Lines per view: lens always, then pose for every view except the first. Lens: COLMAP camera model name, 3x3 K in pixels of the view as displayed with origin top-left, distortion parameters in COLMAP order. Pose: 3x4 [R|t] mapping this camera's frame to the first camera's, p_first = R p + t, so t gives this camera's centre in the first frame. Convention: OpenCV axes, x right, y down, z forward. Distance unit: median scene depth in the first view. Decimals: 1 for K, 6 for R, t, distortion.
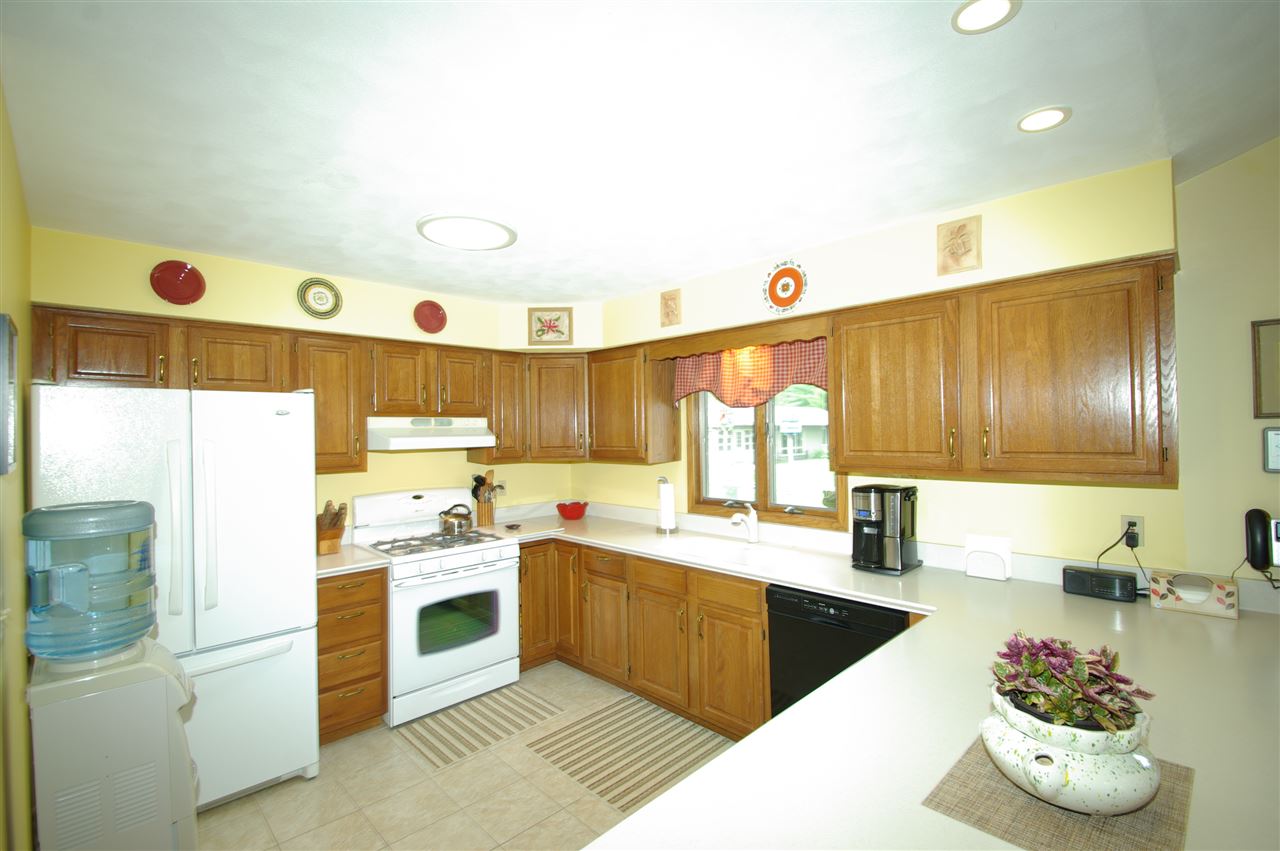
lens RADIAL K [[564.8, 0, 651.9], [0, 564.8, 427.1], [0, 0, 1]] dist [0.000156, -0.007203]
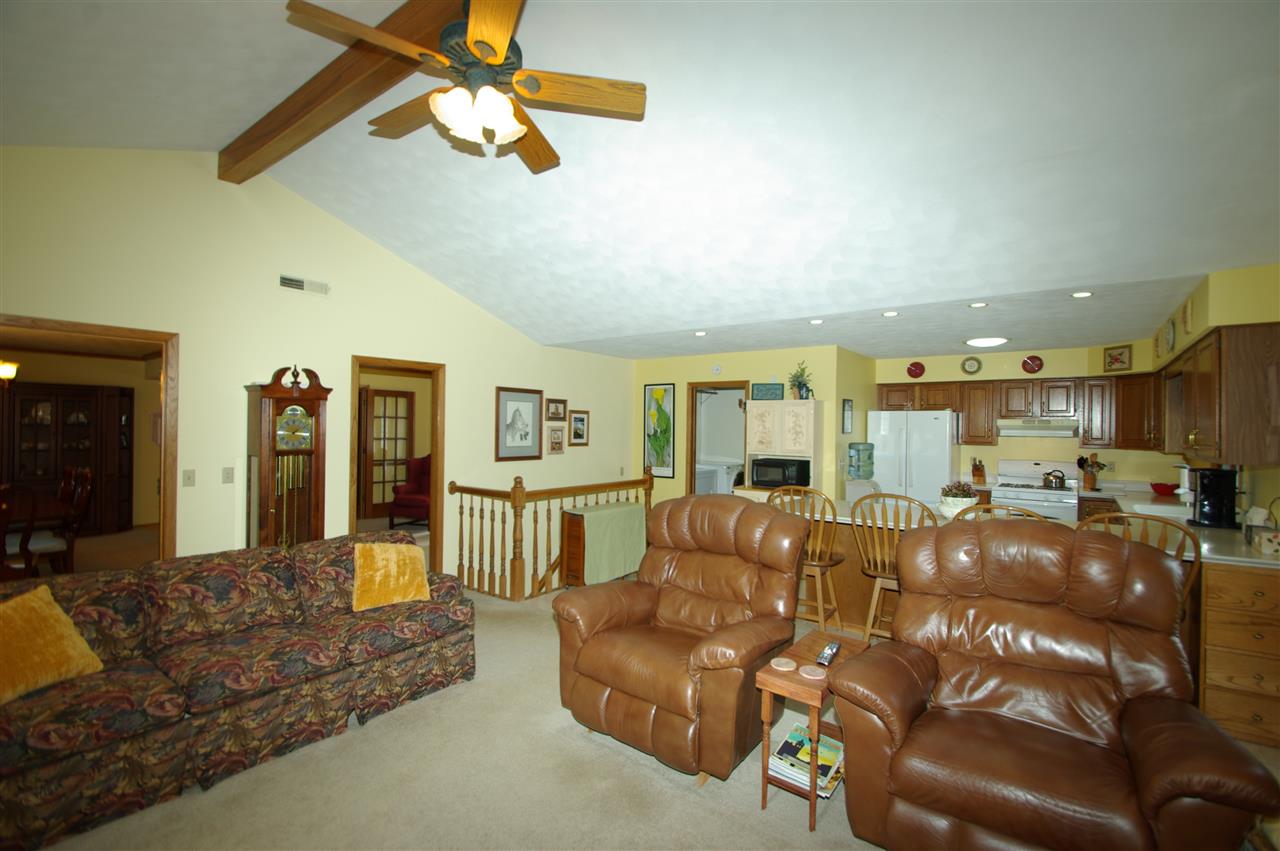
lens RADIAL K [[564.8, 0, 635.0], [0, 564.8, 425.4], [0, 0, 1]] dist [0.000156, -0.007203]
pose [[0.121598, 0.013196, -0.992492, 1.468800], [-0.007350, 0.999896, 0.012394, -0.012705], [0.992552, 0.005788, 0.121682, -0.584116]]
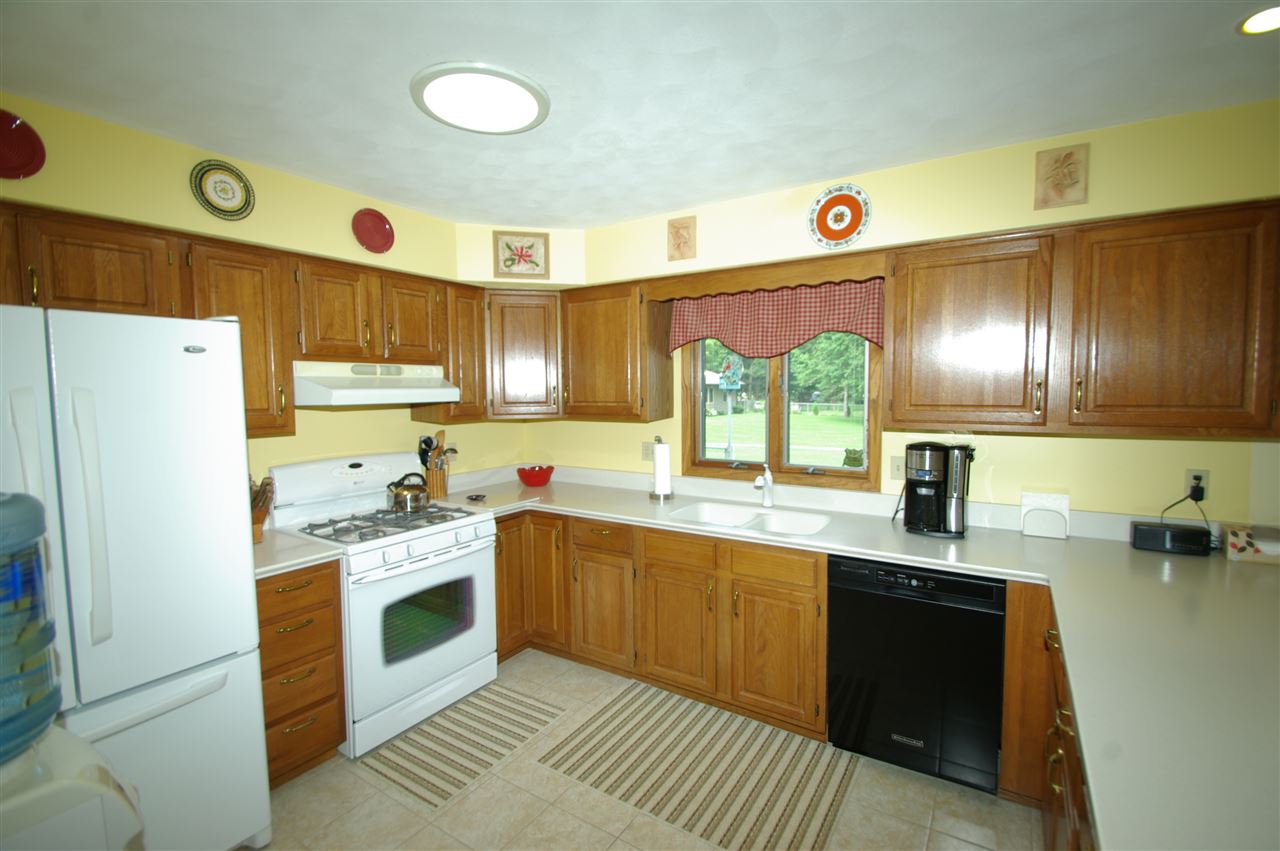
lens RADIAL K [[564.8, 0, 650.4], [0, 564.8, 426.0], [0, 0, 1]] dist [0.000156, -0.007203]
pose [[0.976631, -0.008730, 0.214748, -0.222661], [-0.006778, 0.997427, 0.071375, 0.011843], [-0.214818, -0.071163, 0.974058, 0.180638]]
